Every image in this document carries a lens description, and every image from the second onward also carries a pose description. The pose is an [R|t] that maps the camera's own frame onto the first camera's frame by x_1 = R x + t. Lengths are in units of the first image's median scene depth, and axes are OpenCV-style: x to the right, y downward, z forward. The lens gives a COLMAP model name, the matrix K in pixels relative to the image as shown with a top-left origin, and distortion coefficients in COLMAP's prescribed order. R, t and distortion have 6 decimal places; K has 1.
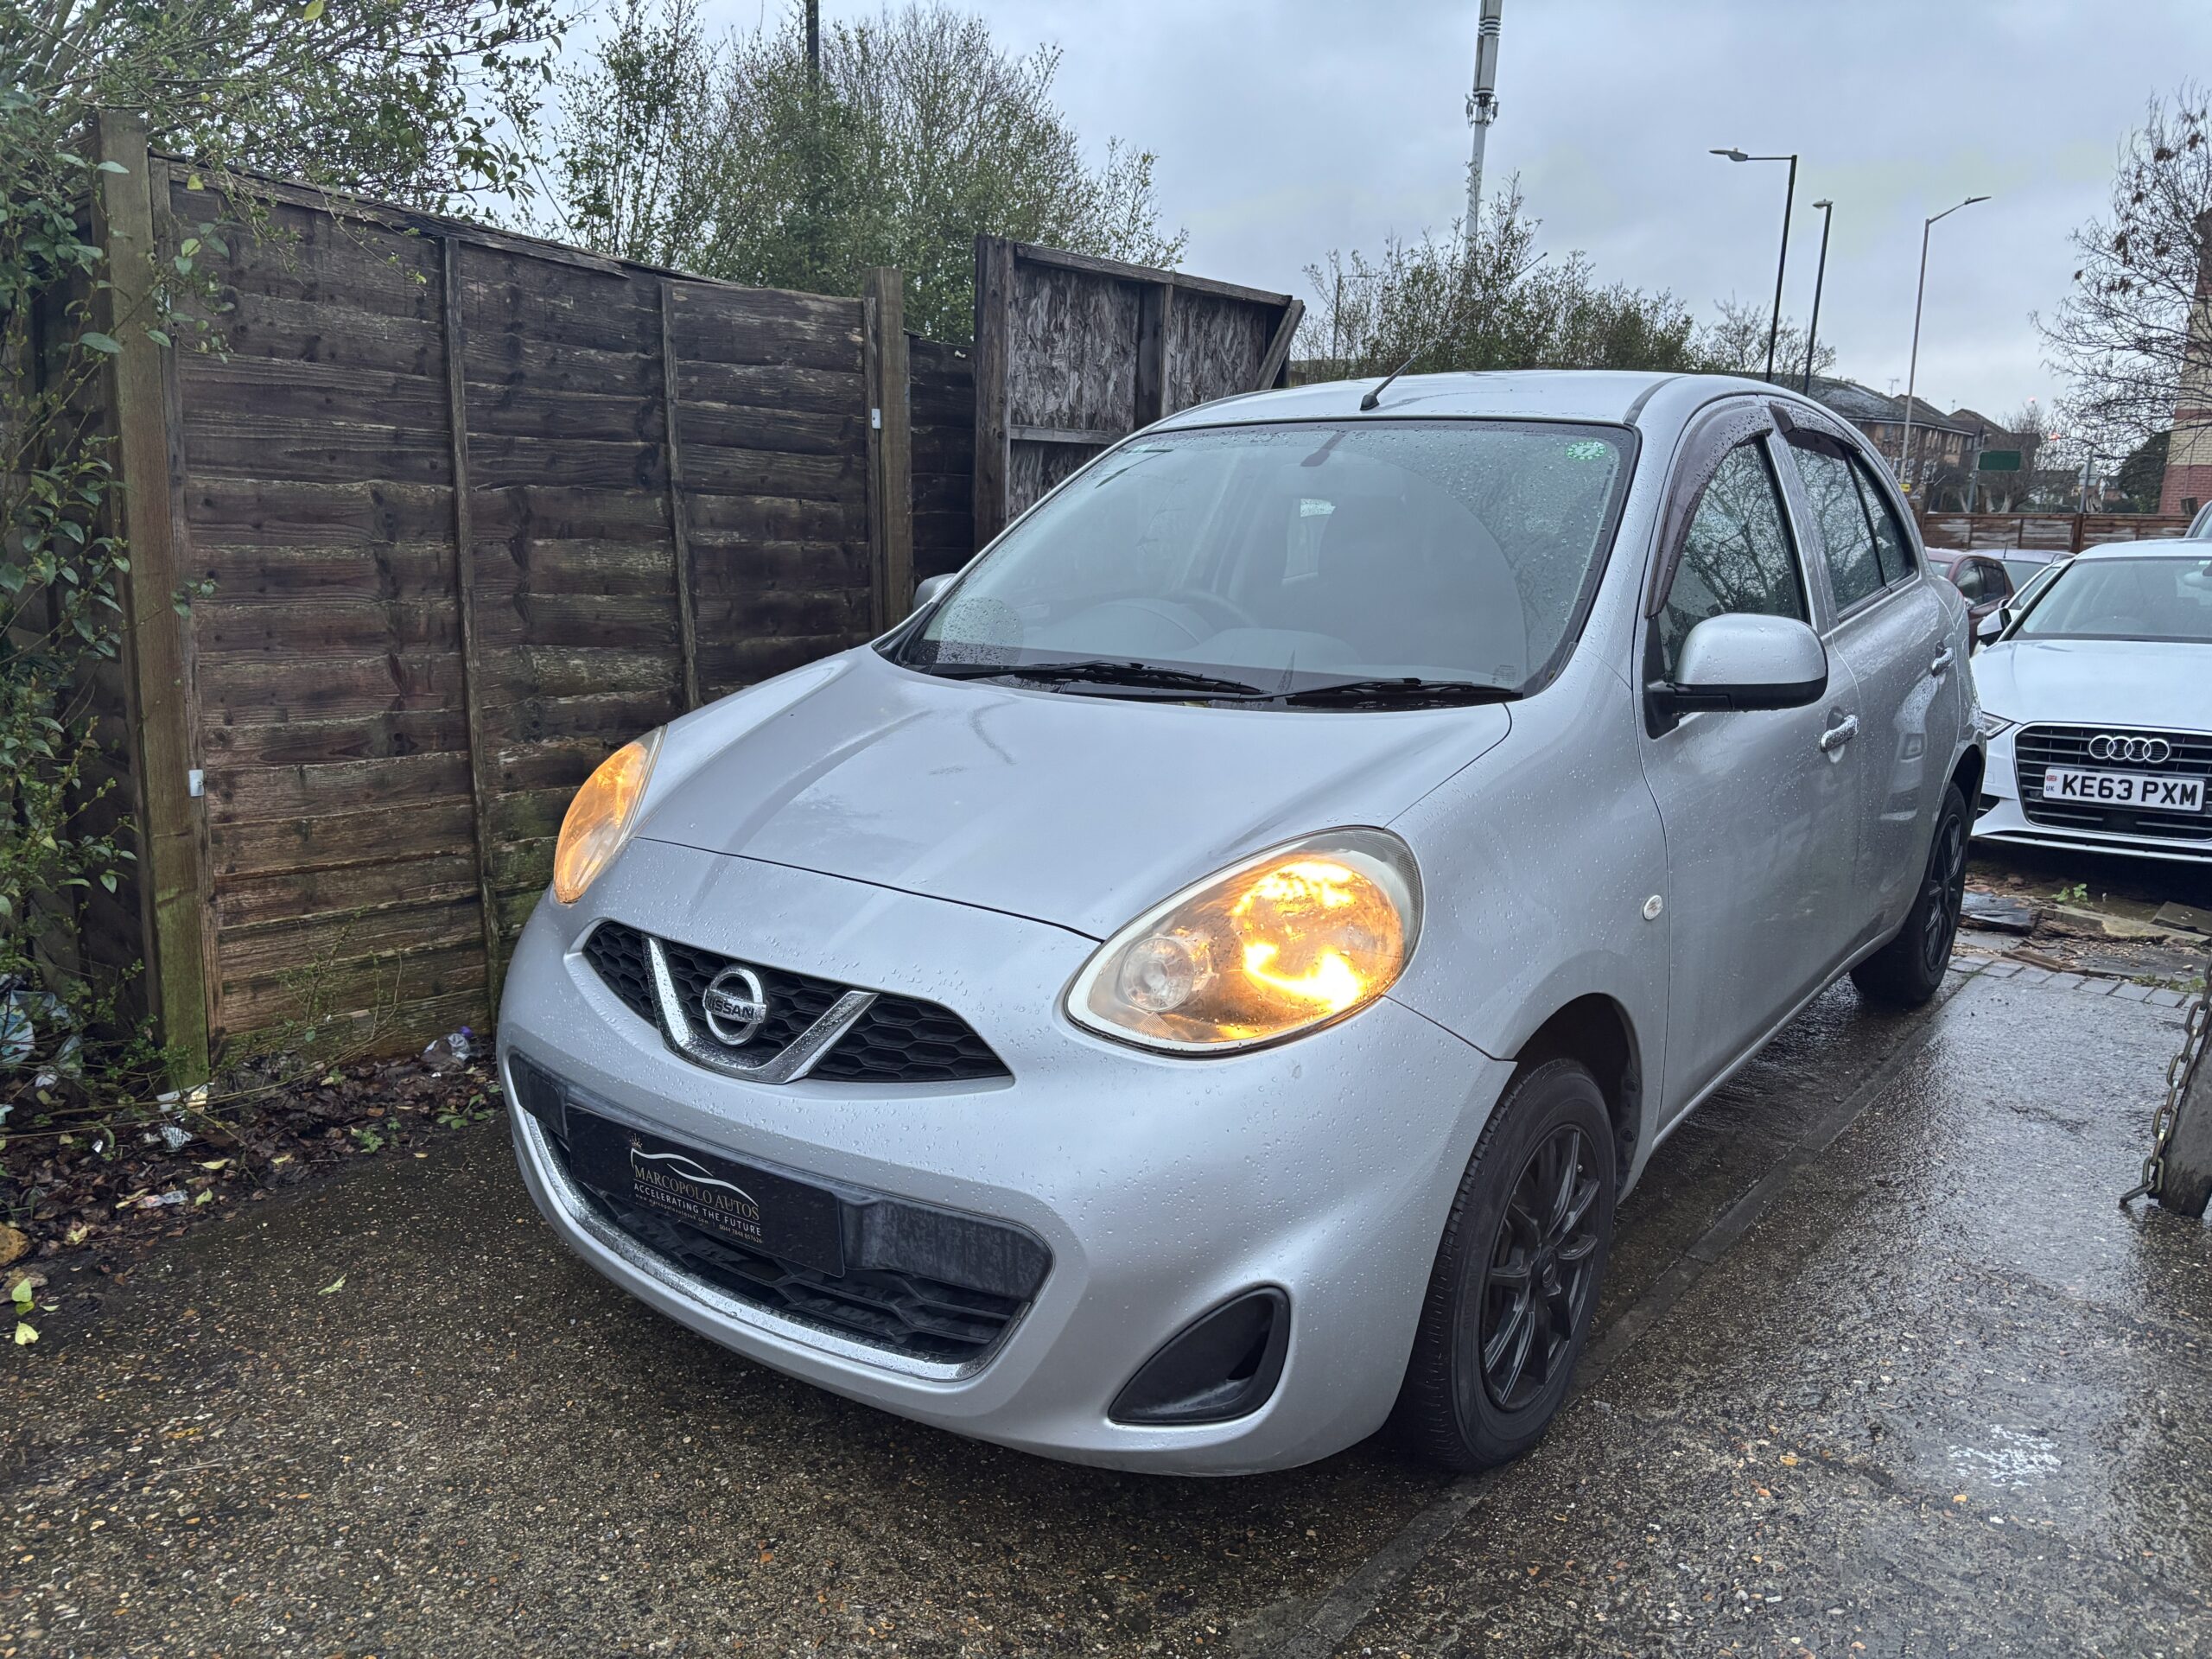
lens RADIAL K [[1677.5, 0, 1107.9], [0, 1677.5, 840.3], [0, 0, 1]] dist [0.049243, -0.056352]
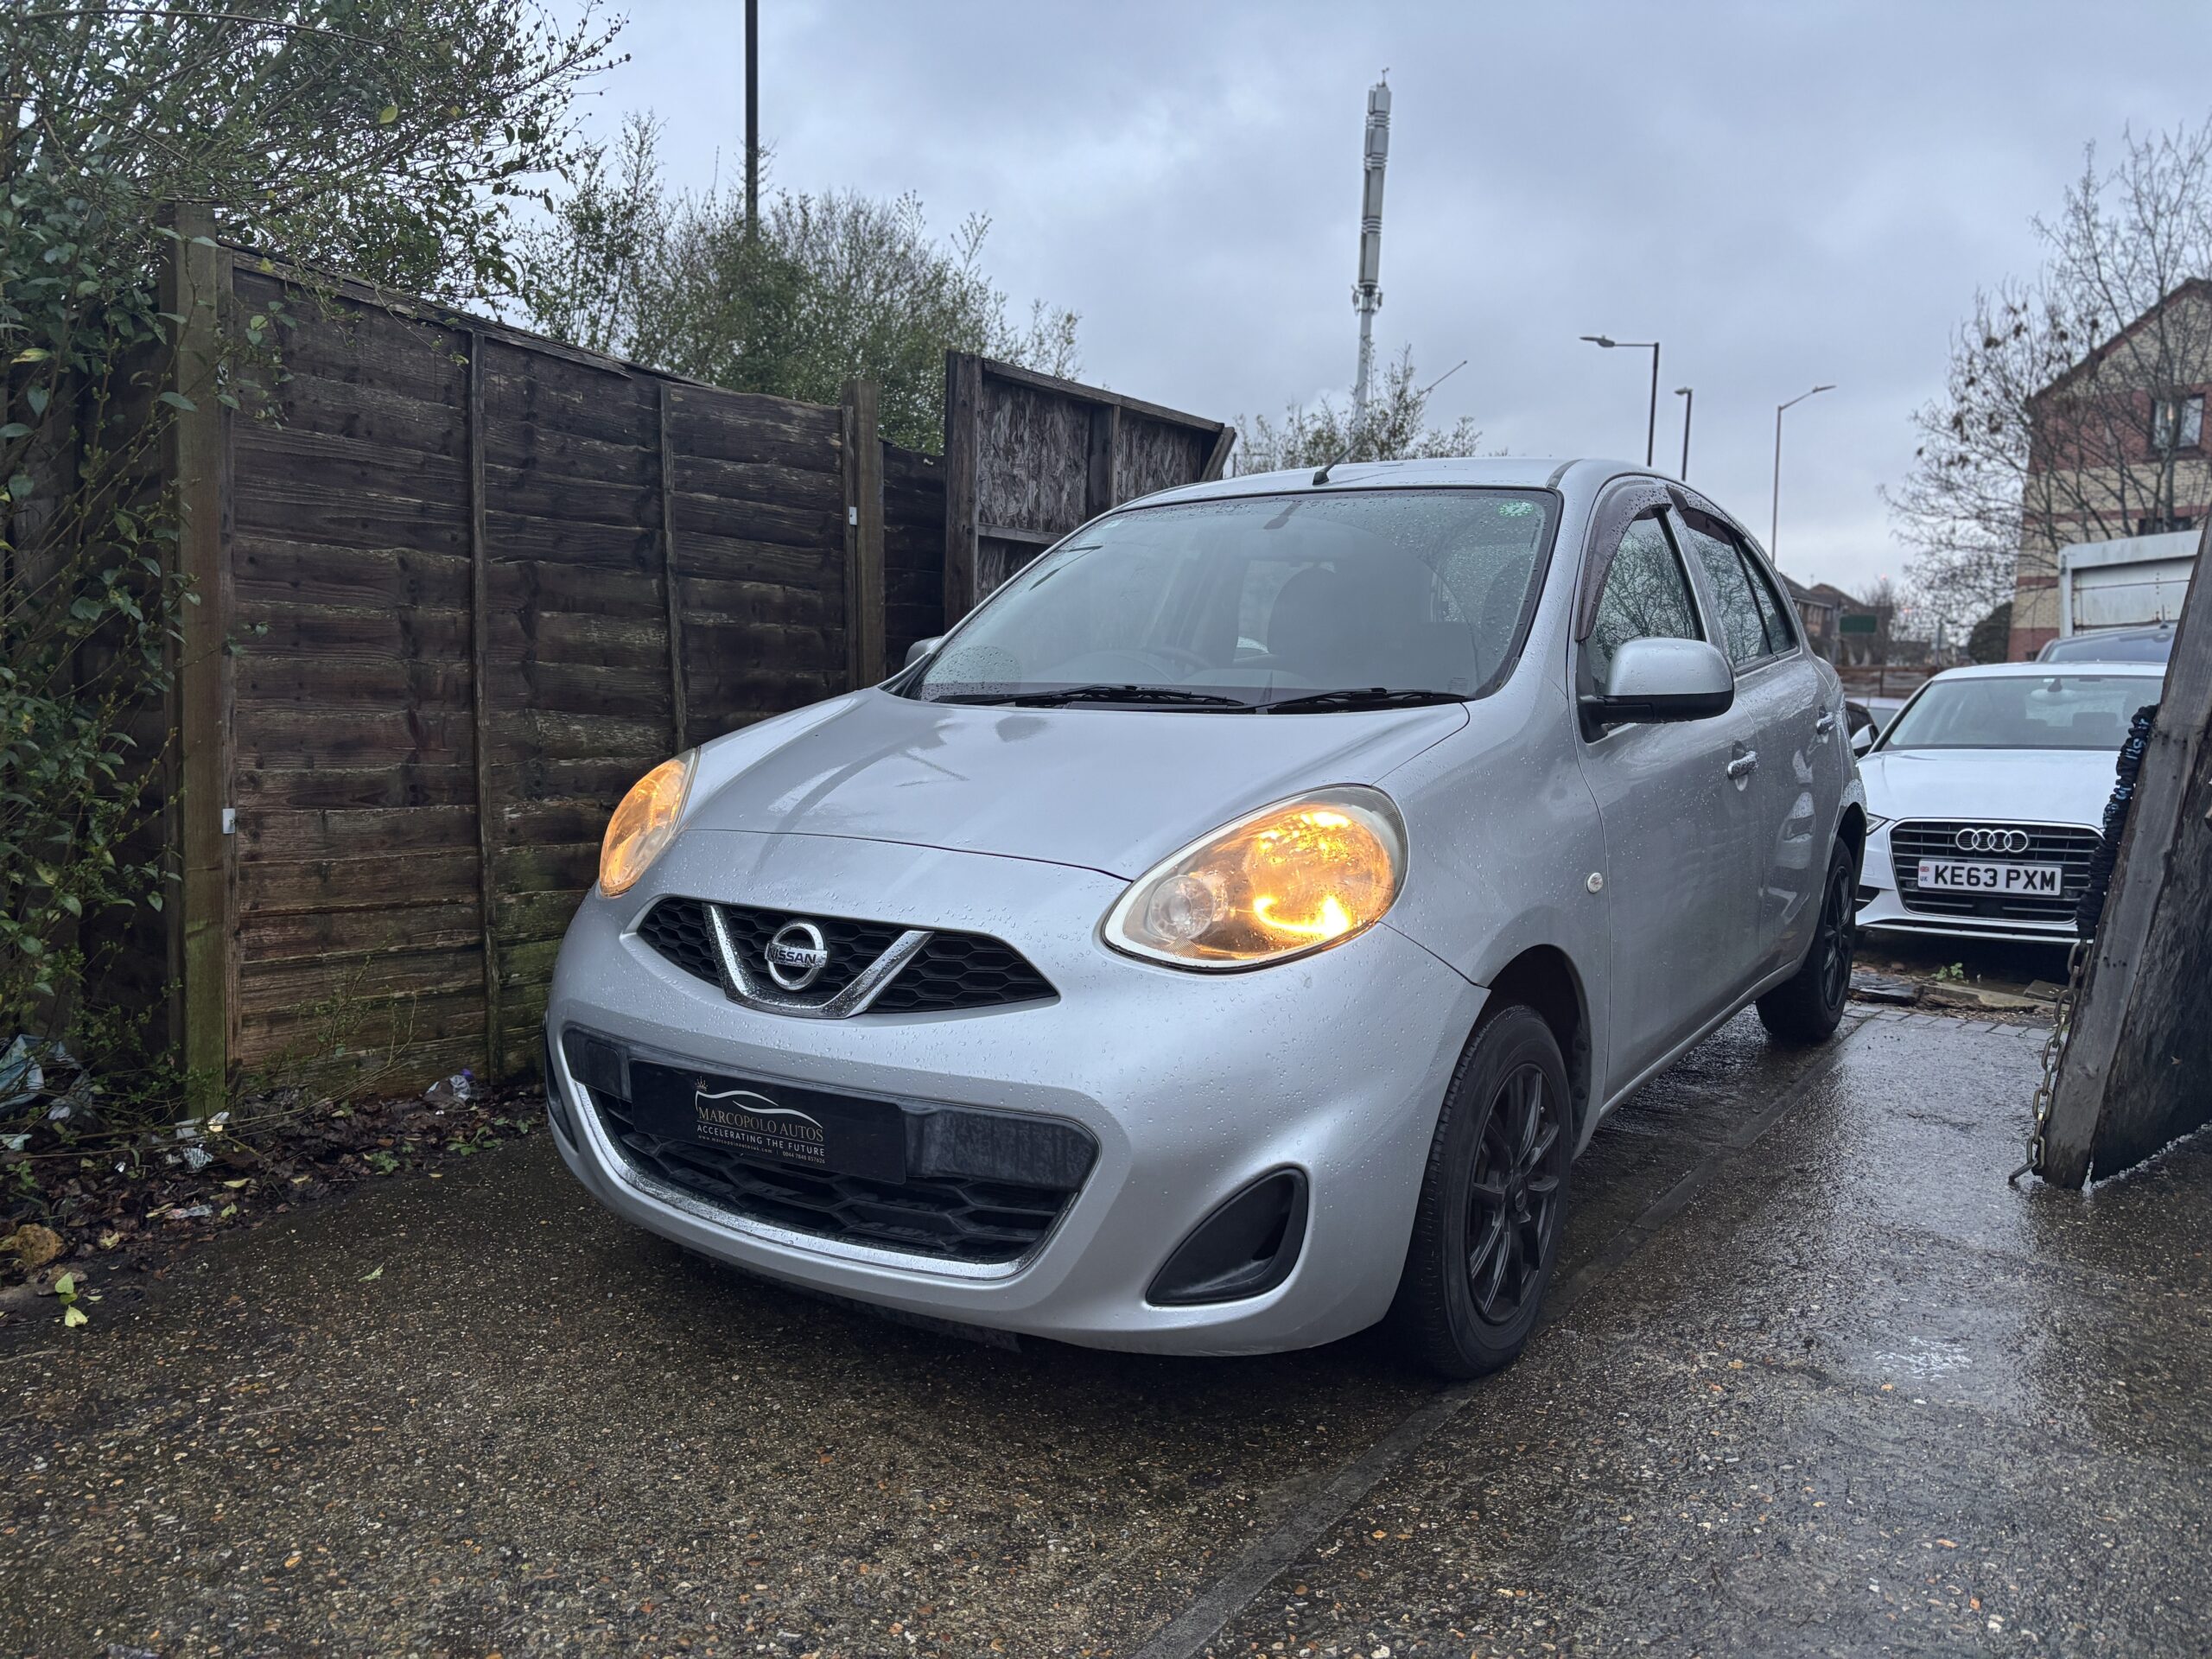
lens RADIAL K [[1677.5, 0, 1121.4], [0, 1677.5, 837.3], [0, 0, 1]] dist [0.049243, -0.056352]
pose [[0.997805, -0.006000, 0.065952, -0.053408], [0.012593, 0.994908, -0.100000, 0.090129], [-0.065016, 0.100611, 0.992799, -0.083962]]
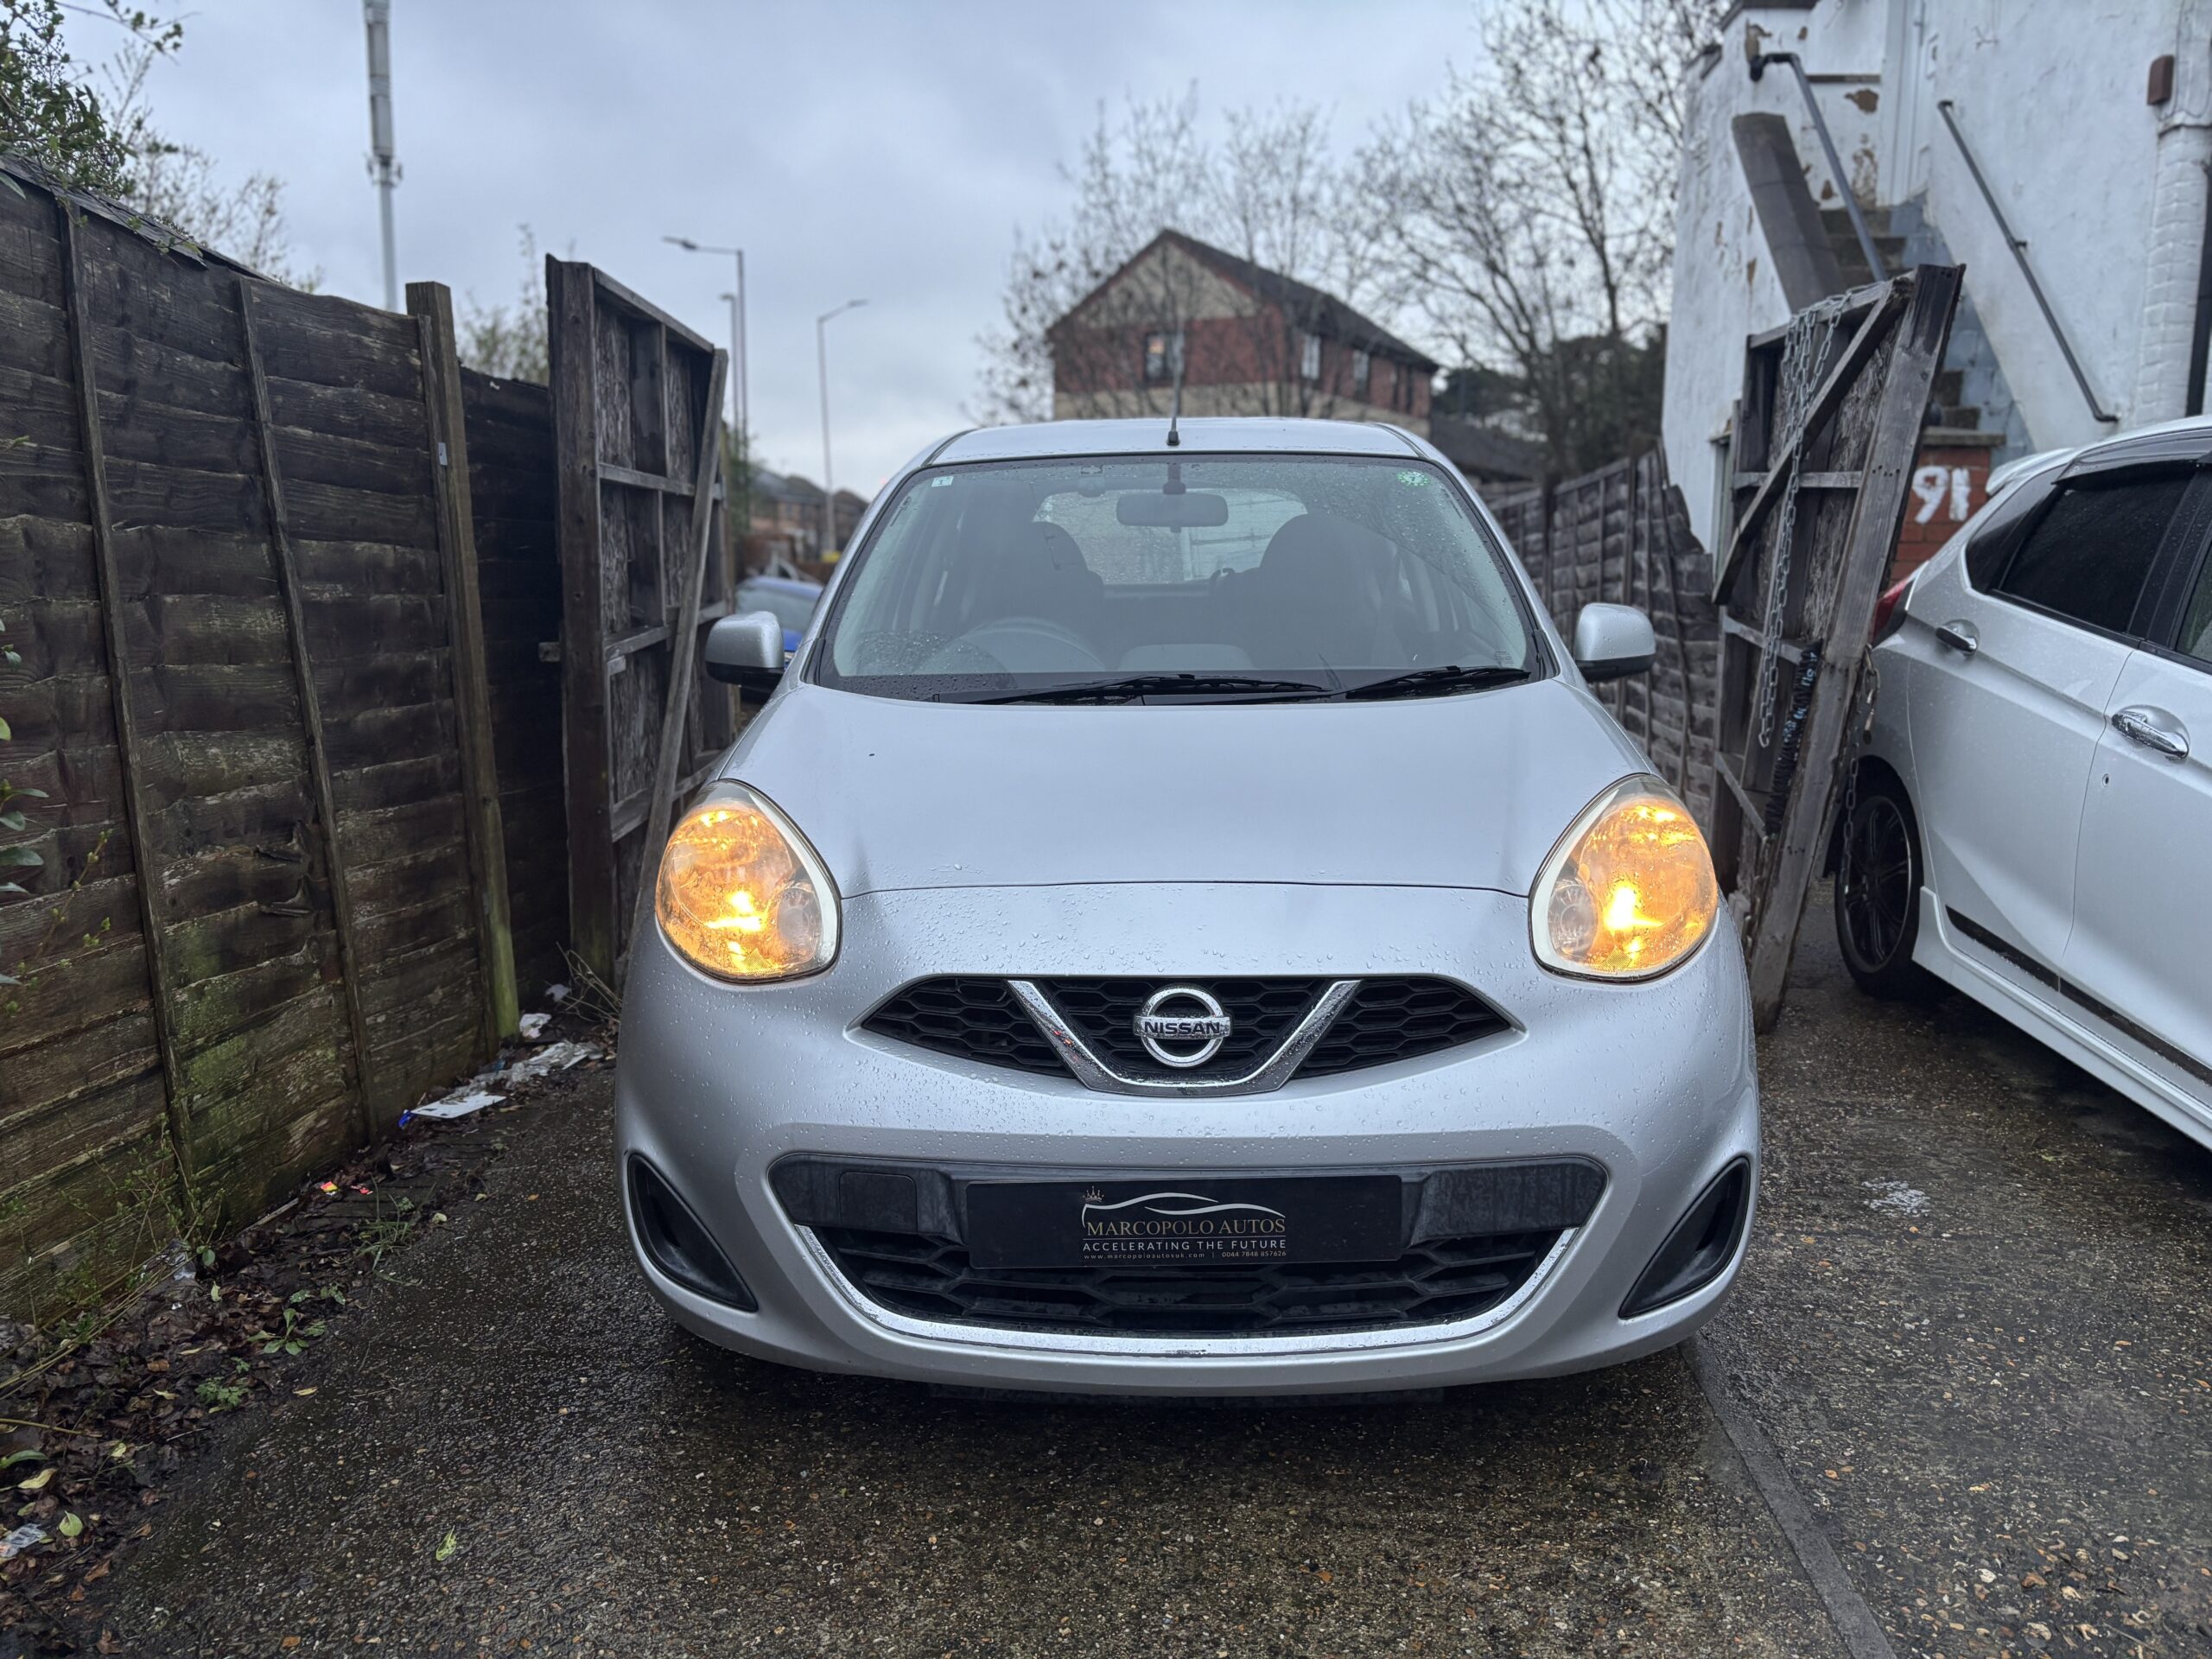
lens RADIAL K [[1677.5, 0, 1101.2], [0, 1677.5, 836.9], [0, 0, 1]] dist [0.049243, -0.056352]
pose [[0.812848, -0.113510, 0.571309, -0.532305], [0.139155, 0.990270, -0.001236, -0.009716], [-0.565610, 0.080505, 0.820734, 0.155174]]
